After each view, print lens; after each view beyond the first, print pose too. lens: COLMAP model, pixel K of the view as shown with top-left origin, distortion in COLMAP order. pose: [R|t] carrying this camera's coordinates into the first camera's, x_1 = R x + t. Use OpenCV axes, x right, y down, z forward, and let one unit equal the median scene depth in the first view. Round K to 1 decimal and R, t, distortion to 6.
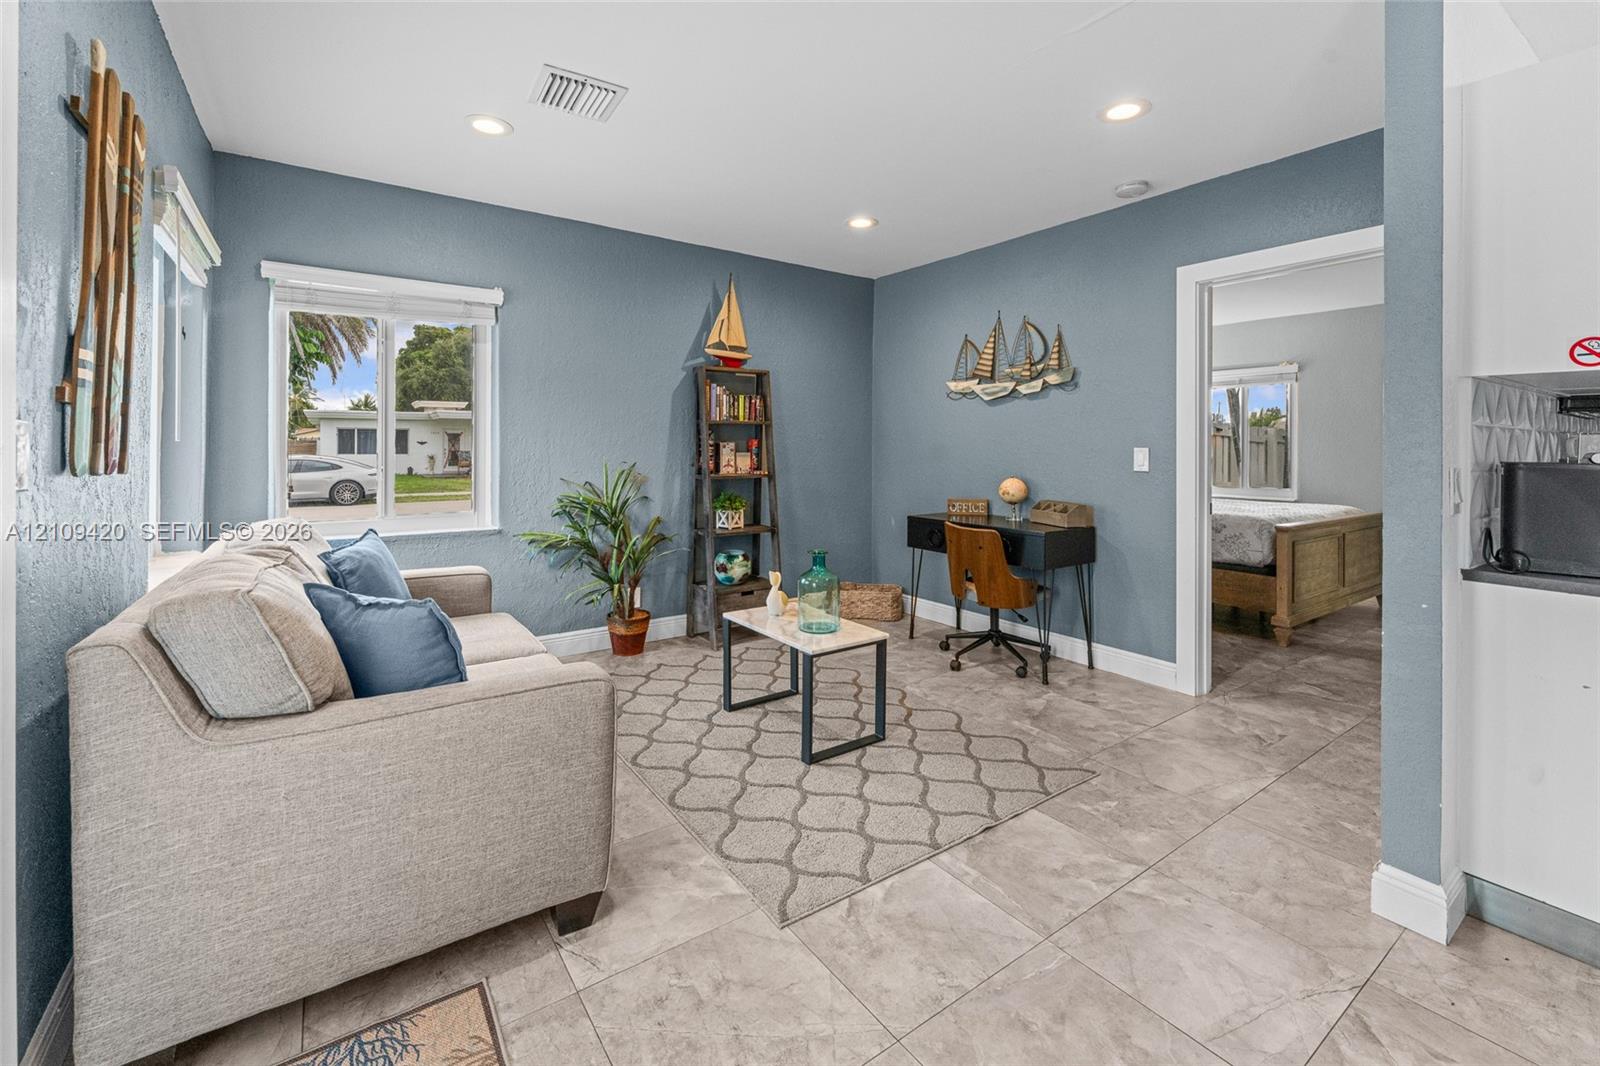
lens RADIAL K [[677.4, 0, 803.2], [0, 677.4, 448.9], [0, 0, 1]] dist [0.000322, -0.000230]
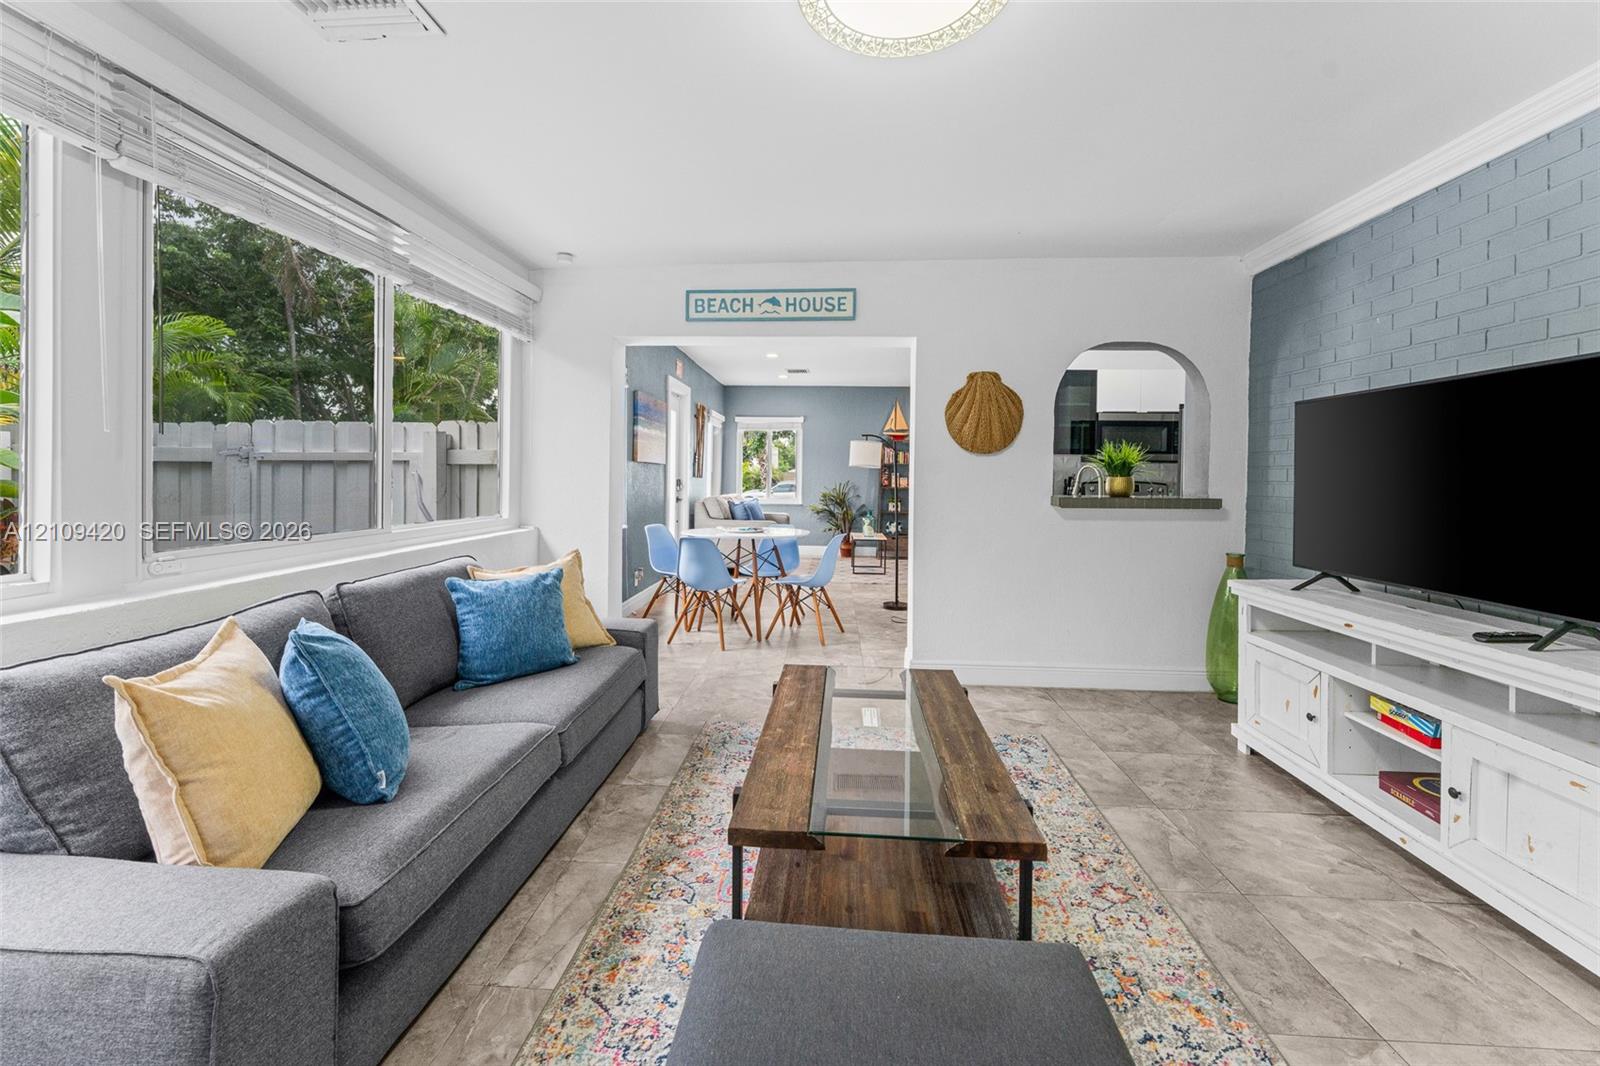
lens RADIAL K [[664.5, 0, 800.4], [0, 664.5, 481.9], [0, 0, 1]] dist [0.000502, 0.000094]
pose [[0.786782, 0.011220, -0.617129, 1.123946], [-0.010528, 0.999933, 0.004759, 0.014584], [0.617141, 0.002753, 0.786847, -1.045040]]
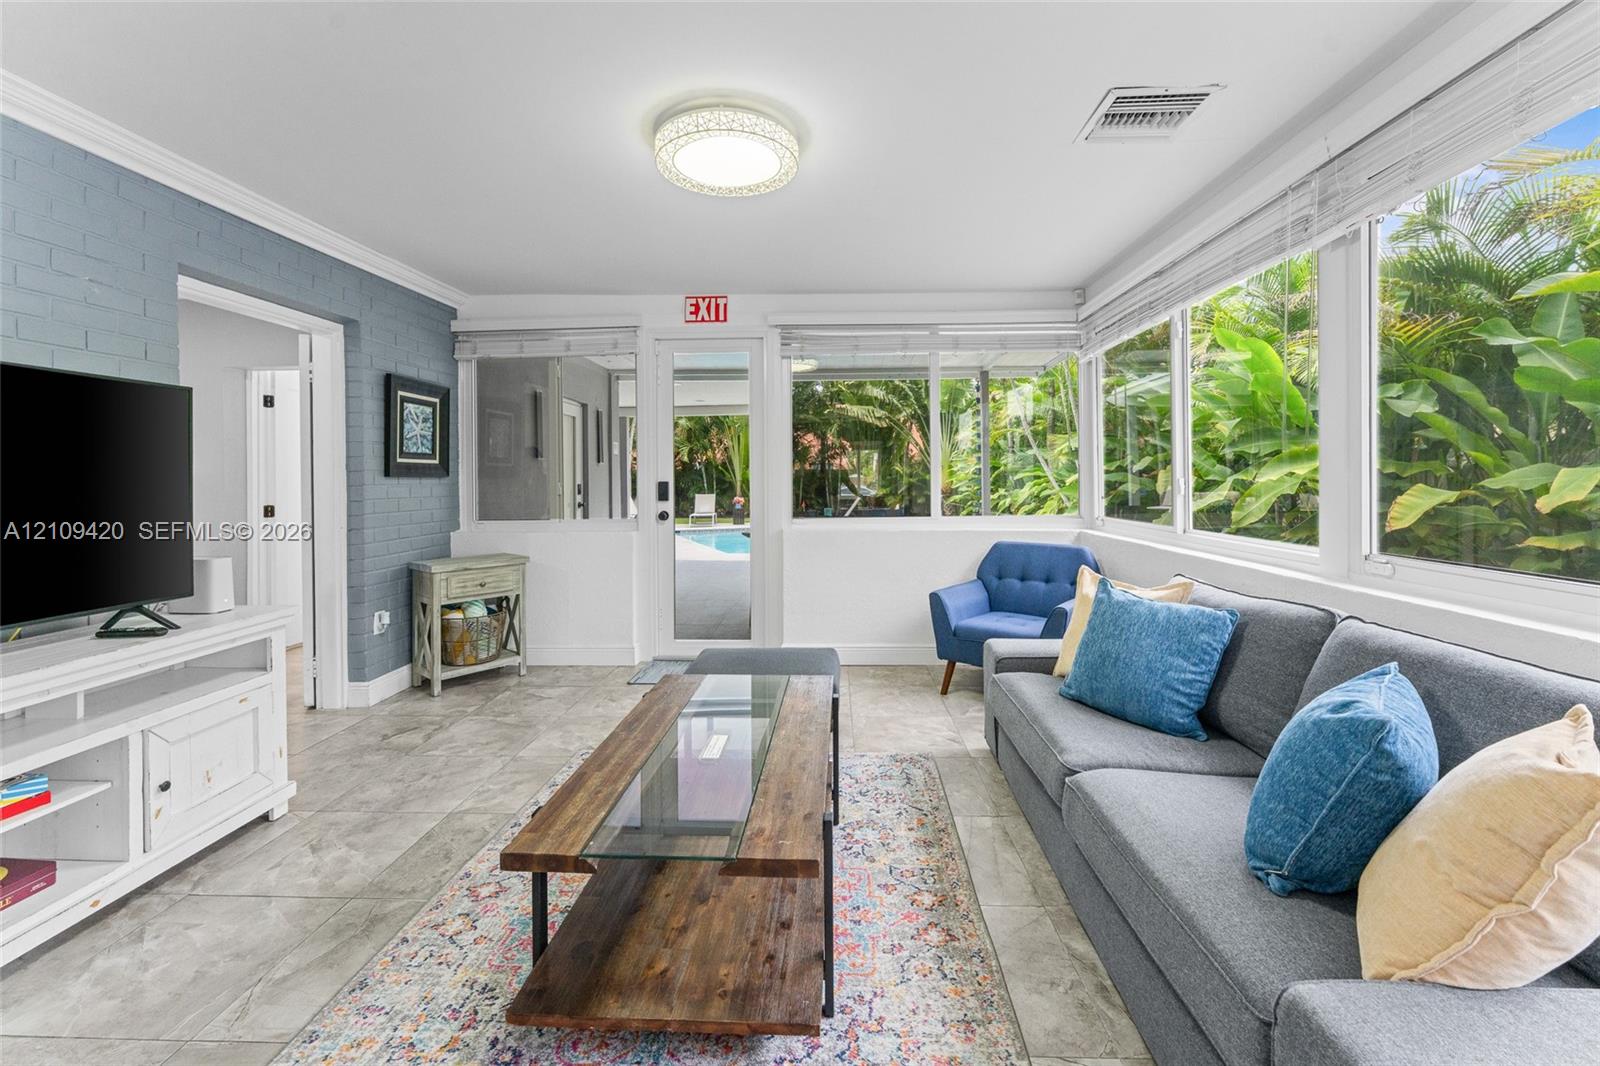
lens RADIAL K [[664.5, 0, 800.4], [0, 664.5, 481.9], [0, 0, 1]] dist [0.000502, 0.000094]
pose [[-0.786755, 0.000403, 0.617266, 0.509913], [0.007902, 0.999924, 0.009419, 0.006489], [-0.617215, 0.012289, -0.786698, -0.271658]]
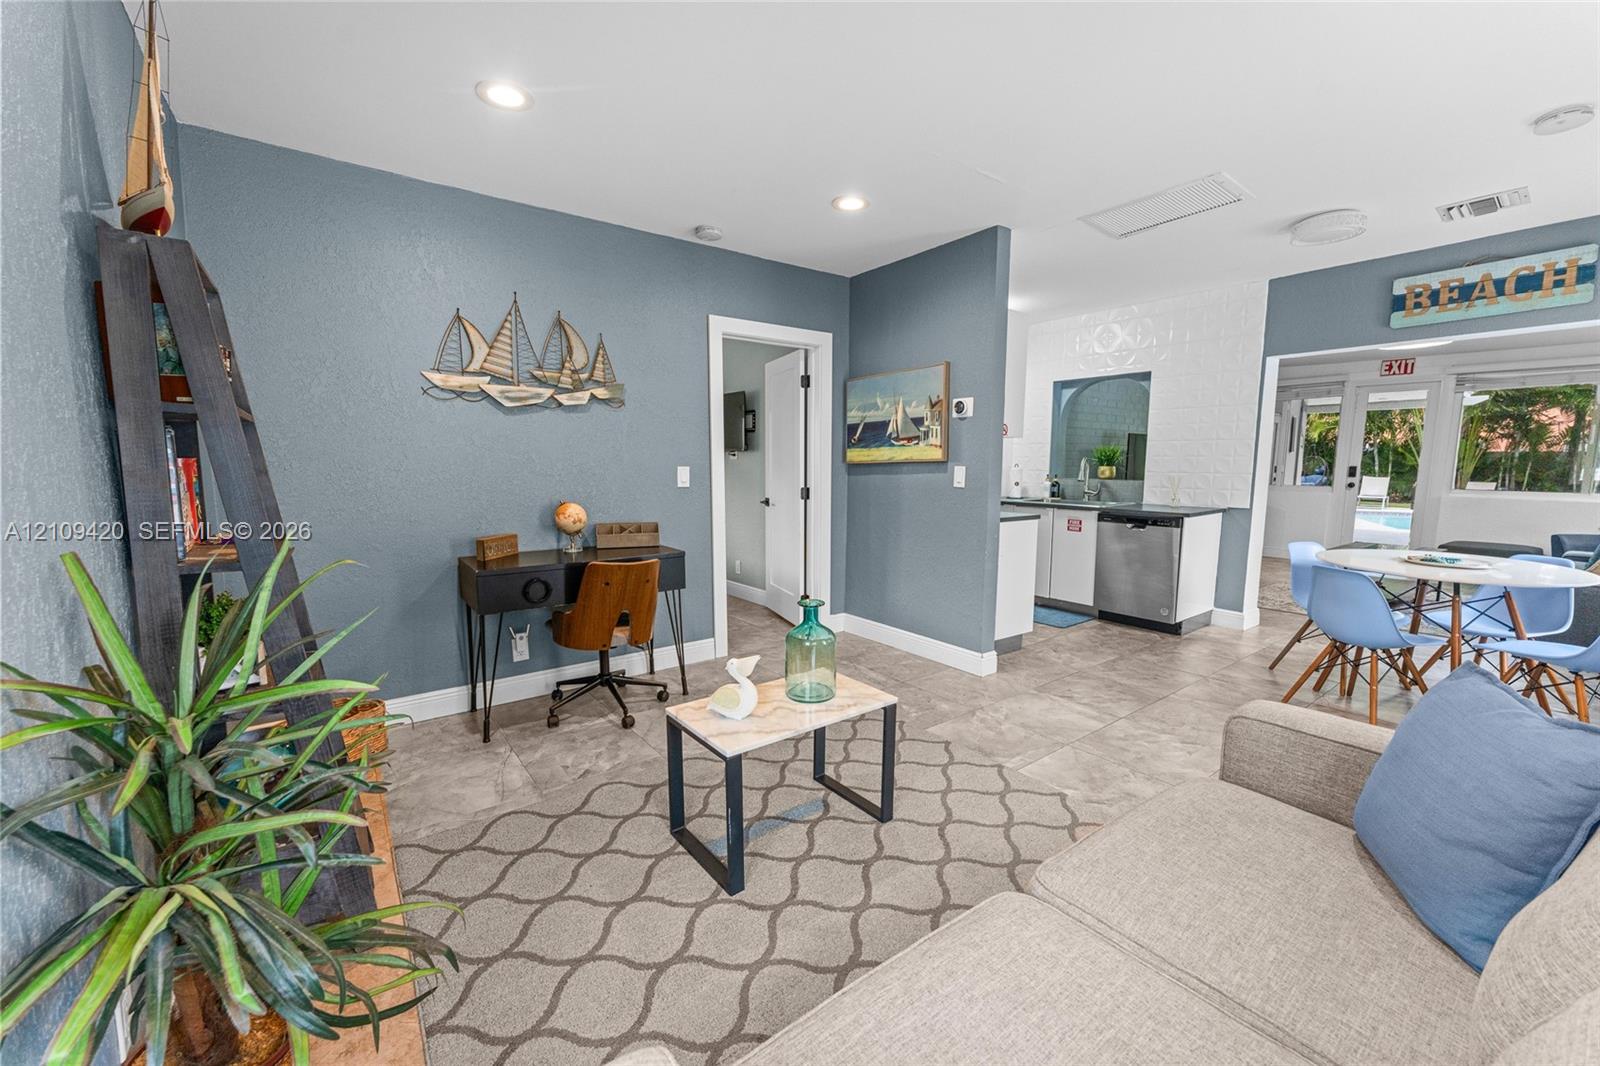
lens RADIAL K [[630.9, 0, 800.5], [0, 630.9, 537.5], [0, 0, 1]] dist [0.000674, 0.000069]
pose [[-0.029690, -0.126918, 0.991469, -0.510676], [0.000526, 0.991904, 0.126990, -0.015824], [-0.999559, 0.004292, -0.029383, 0.737970]]
